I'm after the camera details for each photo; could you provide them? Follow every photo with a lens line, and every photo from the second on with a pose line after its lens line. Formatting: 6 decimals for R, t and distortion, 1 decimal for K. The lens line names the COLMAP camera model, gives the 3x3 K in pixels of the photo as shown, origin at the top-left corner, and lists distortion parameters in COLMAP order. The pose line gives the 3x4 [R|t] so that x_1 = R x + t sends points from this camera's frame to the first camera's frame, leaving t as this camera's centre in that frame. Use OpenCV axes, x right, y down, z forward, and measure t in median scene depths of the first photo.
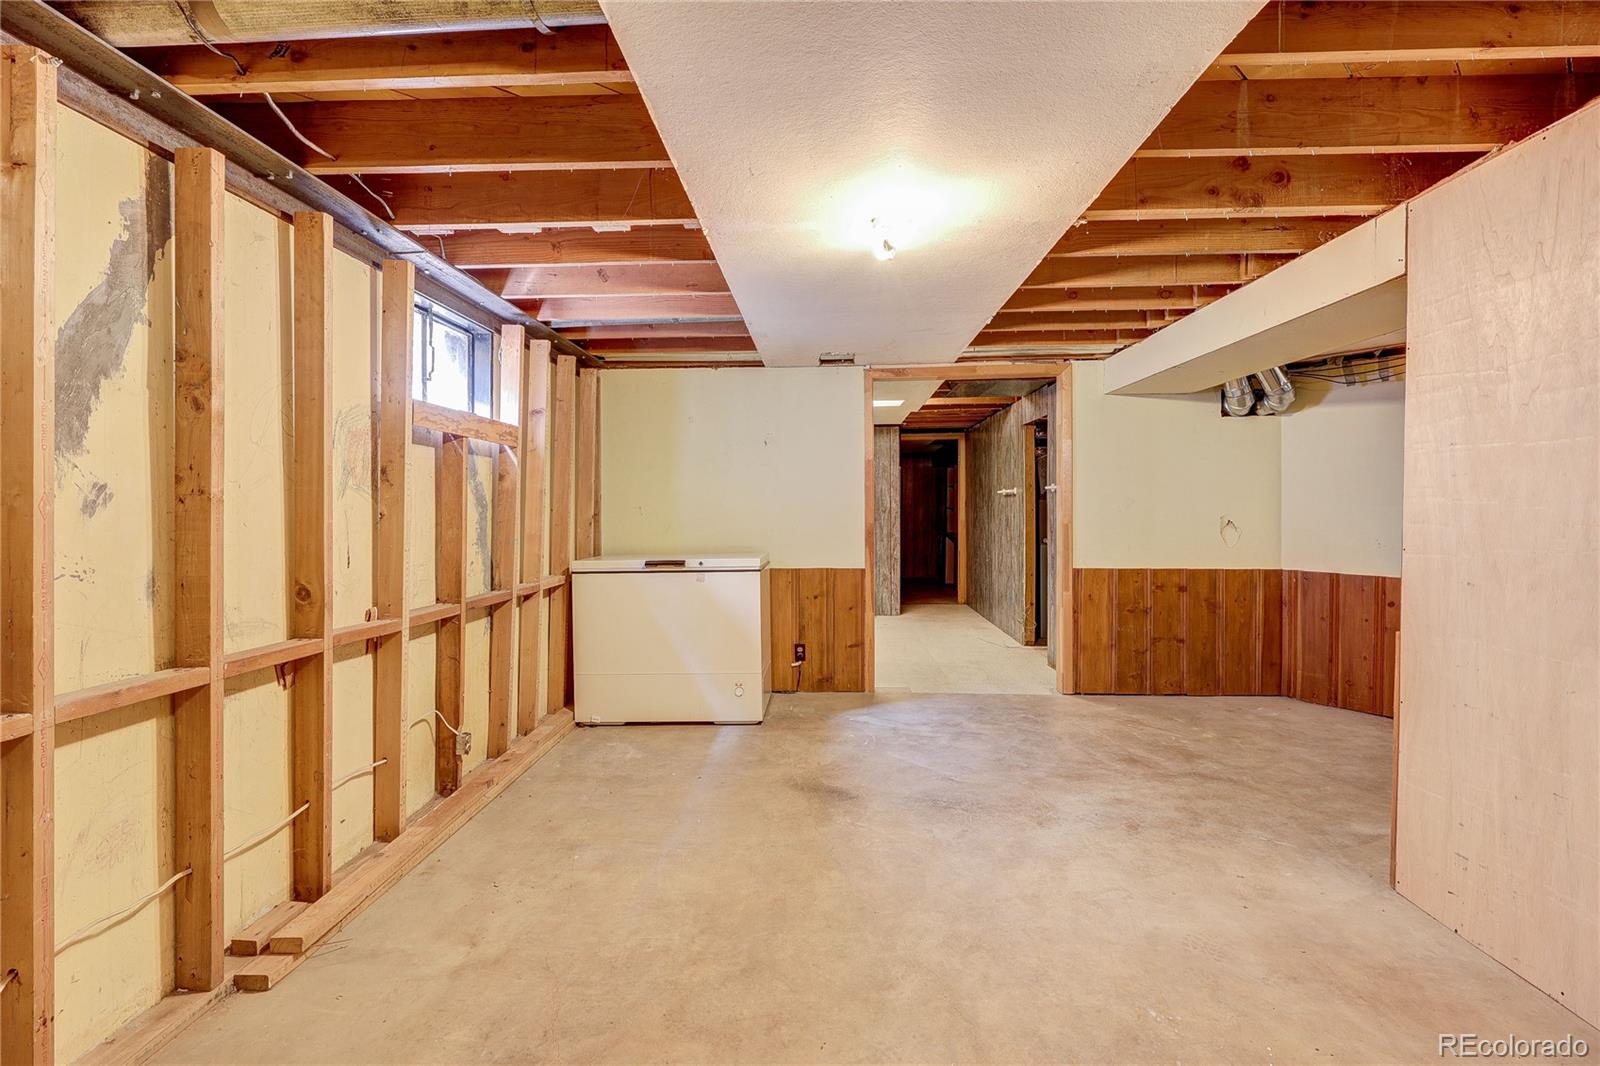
lens RADIAL K [[742.4, 0, 806.7], [0, 742.4, 522.2], [0, 0, 1]] dist [0.003468, -0.000190]
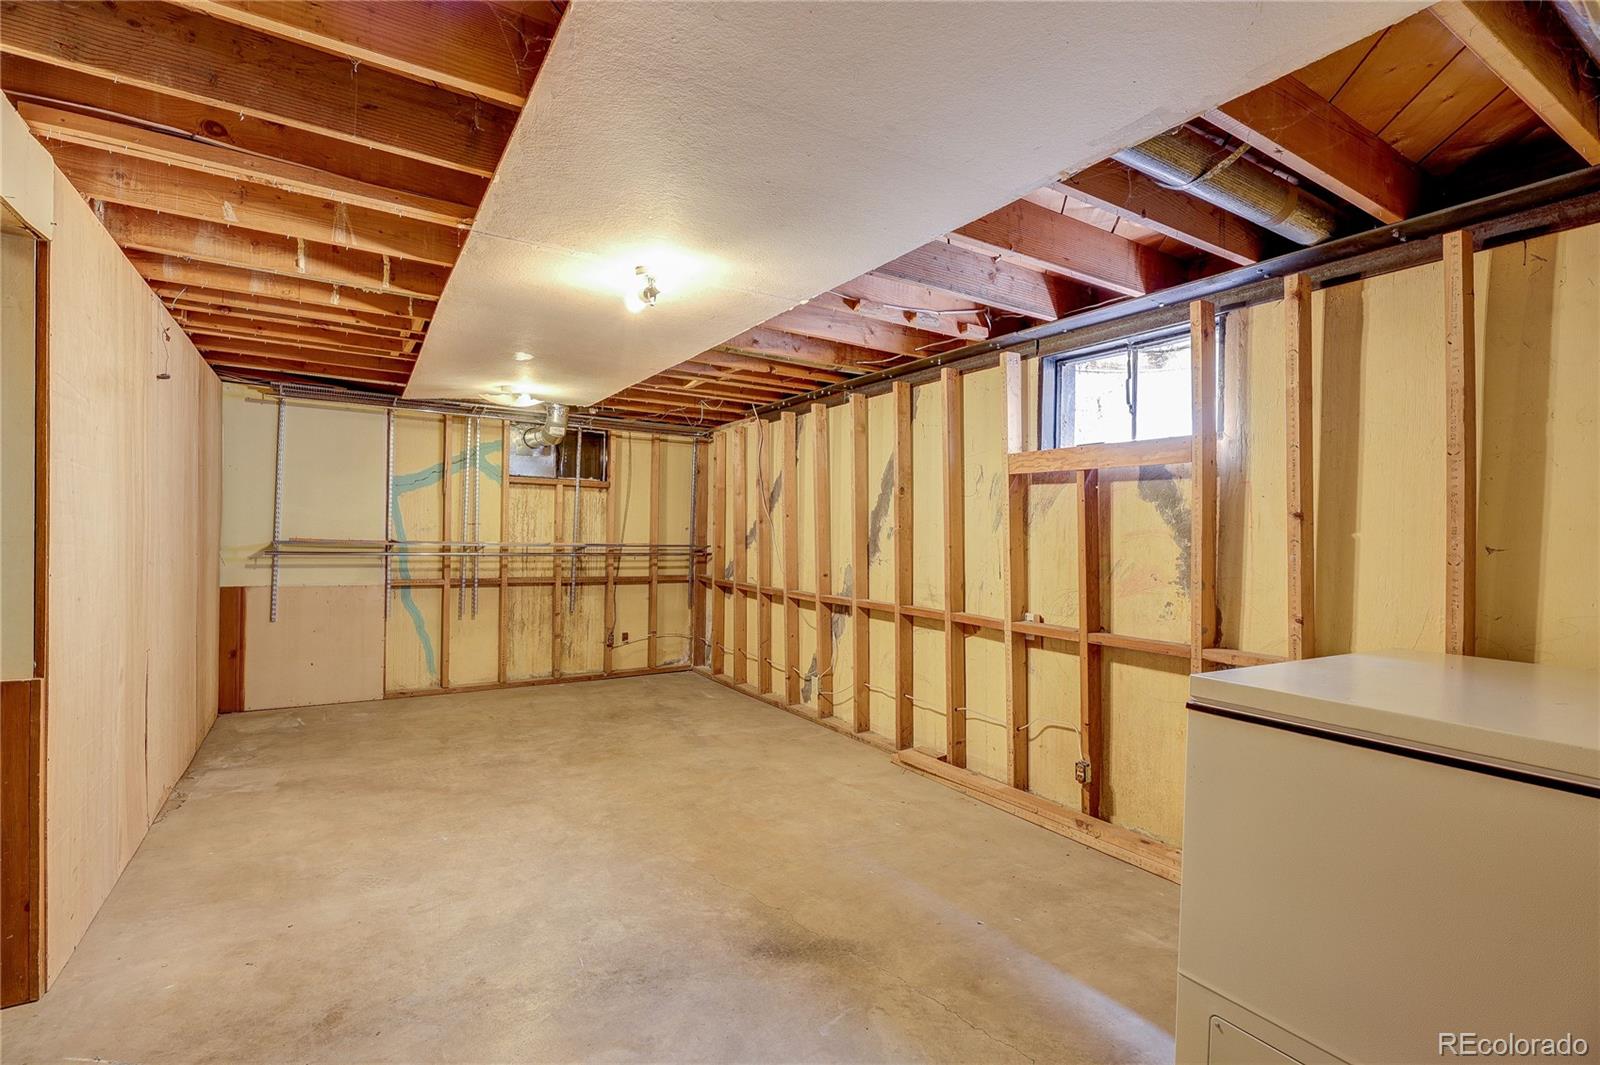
lens RADIAL K [[742.4, 0, 807.2], [0, 742.4, 531.3], [0, 0, 1]] dist [0.003468, -0.000190]
pose [[-0.826715, -0.014289, -0.562439, 0.493211], [-0.023508, 0.999682, 0.009157, -0.036876], [0.562129, 0.020792, -0.826788, 1.868511]]
